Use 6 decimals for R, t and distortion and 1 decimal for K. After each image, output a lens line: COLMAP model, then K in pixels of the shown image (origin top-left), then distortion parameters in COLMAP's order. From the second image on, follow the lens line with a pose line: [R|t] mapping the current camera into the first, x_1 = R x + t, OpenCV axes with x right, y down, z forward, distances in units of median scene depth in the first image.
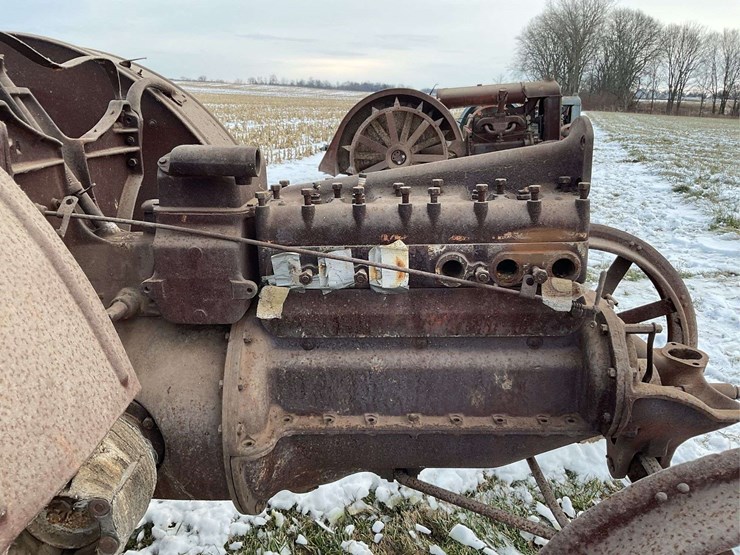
lens RADIAL K [[609.0, 0, 367.2], [0, 609.0, 274.2], [0, 0, 1]] dist [0.076593, -0.134366]
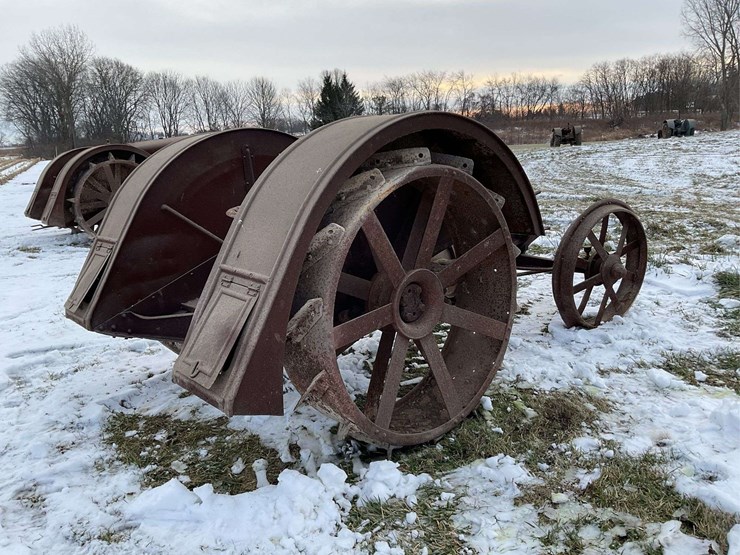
lens RADIAL K [[609.0, 0, 362.3], [0, 609.0, 273.9], [0, 0, 1]] dist [0.076593, -0.134366]
pose [[0.722620, -0.210196, 0.658512, -1.783099], [0.253652, 0.966822, 0.030263, 0.084140], [-0.643025, 0.145164, 0.751962, -0.642026]]
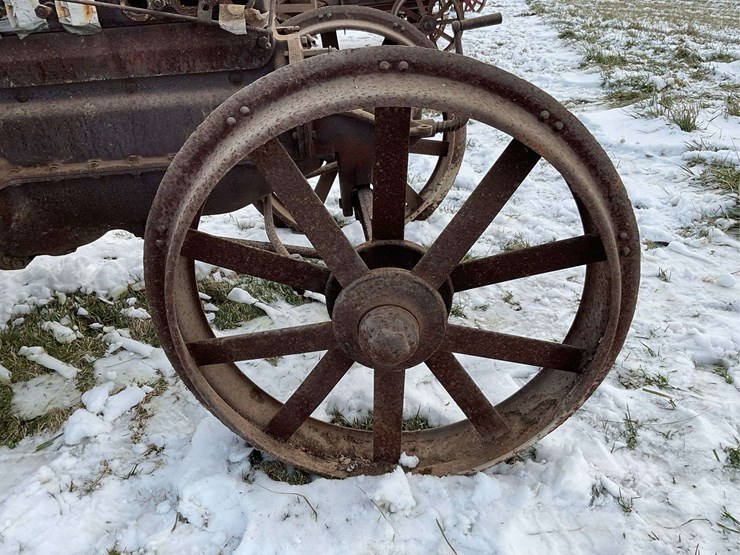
lens RADIAL K [[649.1, 0, 366.1], [0, 649.1, 277.6], [0, 0, 1]] dist [0.062602, -0.107568]
pose [[0.989716, -0.092280, 0.109298, 0.259756], [0.073070, 0.983024, 0.168302, 0.212748], [-0.122973, -0.158585, 0.979657, -0.170306]]
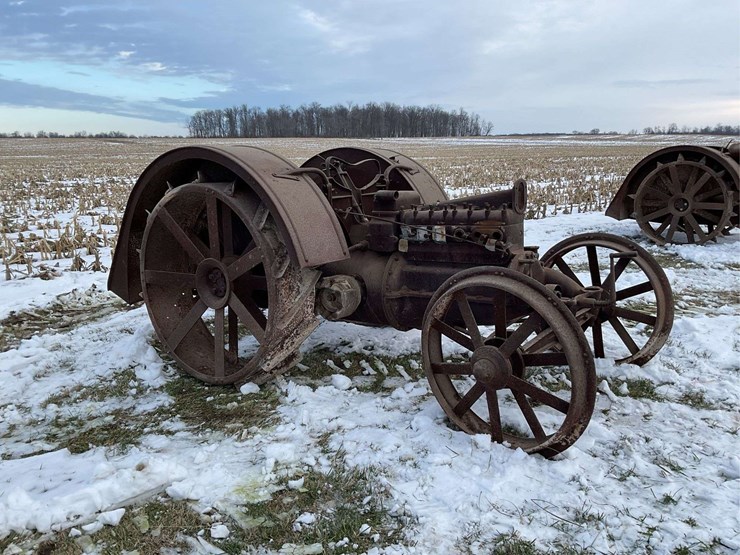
lens RADIAL K [[609.0, 0, 369.6], [0, 609.0, 272.4], [0, 0, 1]] dist [0.076593, -0.134366]
pose [[0.827006, 0.073728, -0.557337, 0.947697], [-0.121084, 0.991456, -0.048514, 0.239159], [0.548998, 0.107606, 0.828868, -1.031189]]
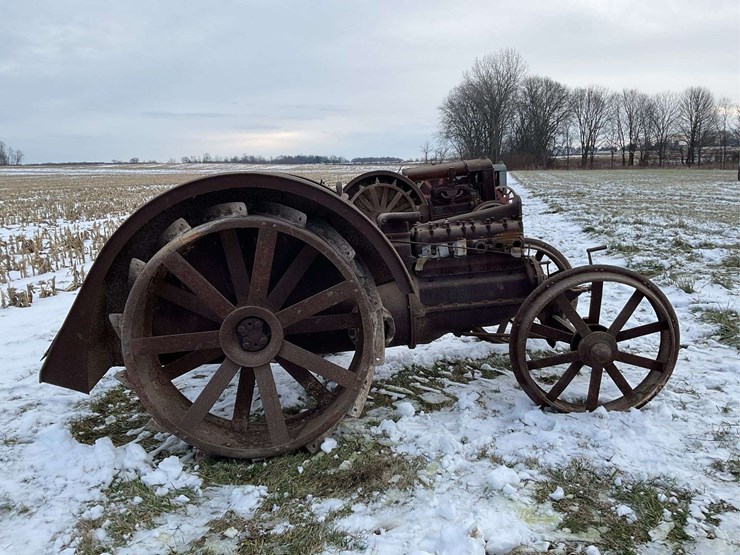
lens RADIAL K [[609.0, 0, 366.3], [0, 609.0, 276.4], [0, 0, 1]] dist [0.076593, -0.134366]
pose [[0.992648, -0.076547, 0.093761, -0.503971], [0.085872, 0.991292, -0.099829, 0.272100], [-0.085303, 0.107147, 0.990577, -1.351630]]
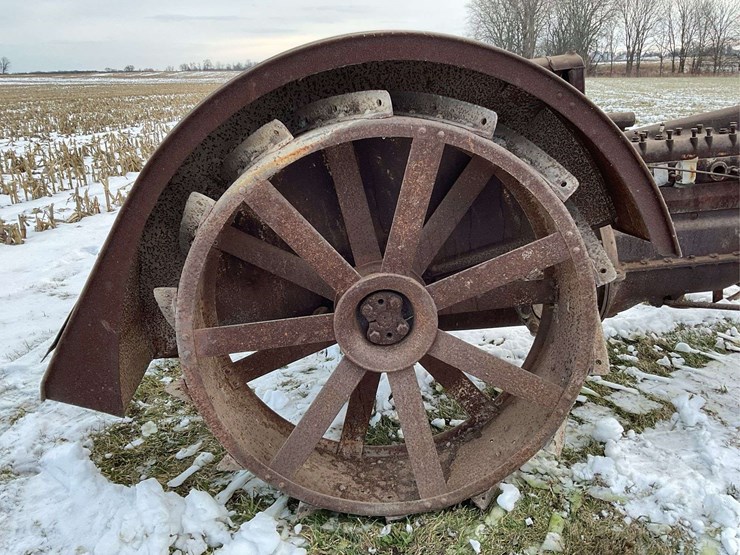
lens RADIAL K [[649.1, 0, 365.7], [0, 649.1, 277.0], [0, 0, 1]] dist [0.062602, -0.107568]
pose [[0.994801, -0.081294, 0.061345, -0.777548], [0.080210, 0.996579, 0.019927, 0.135017], [-0.062755, -0.014903, 0.997918, -0.676612]]
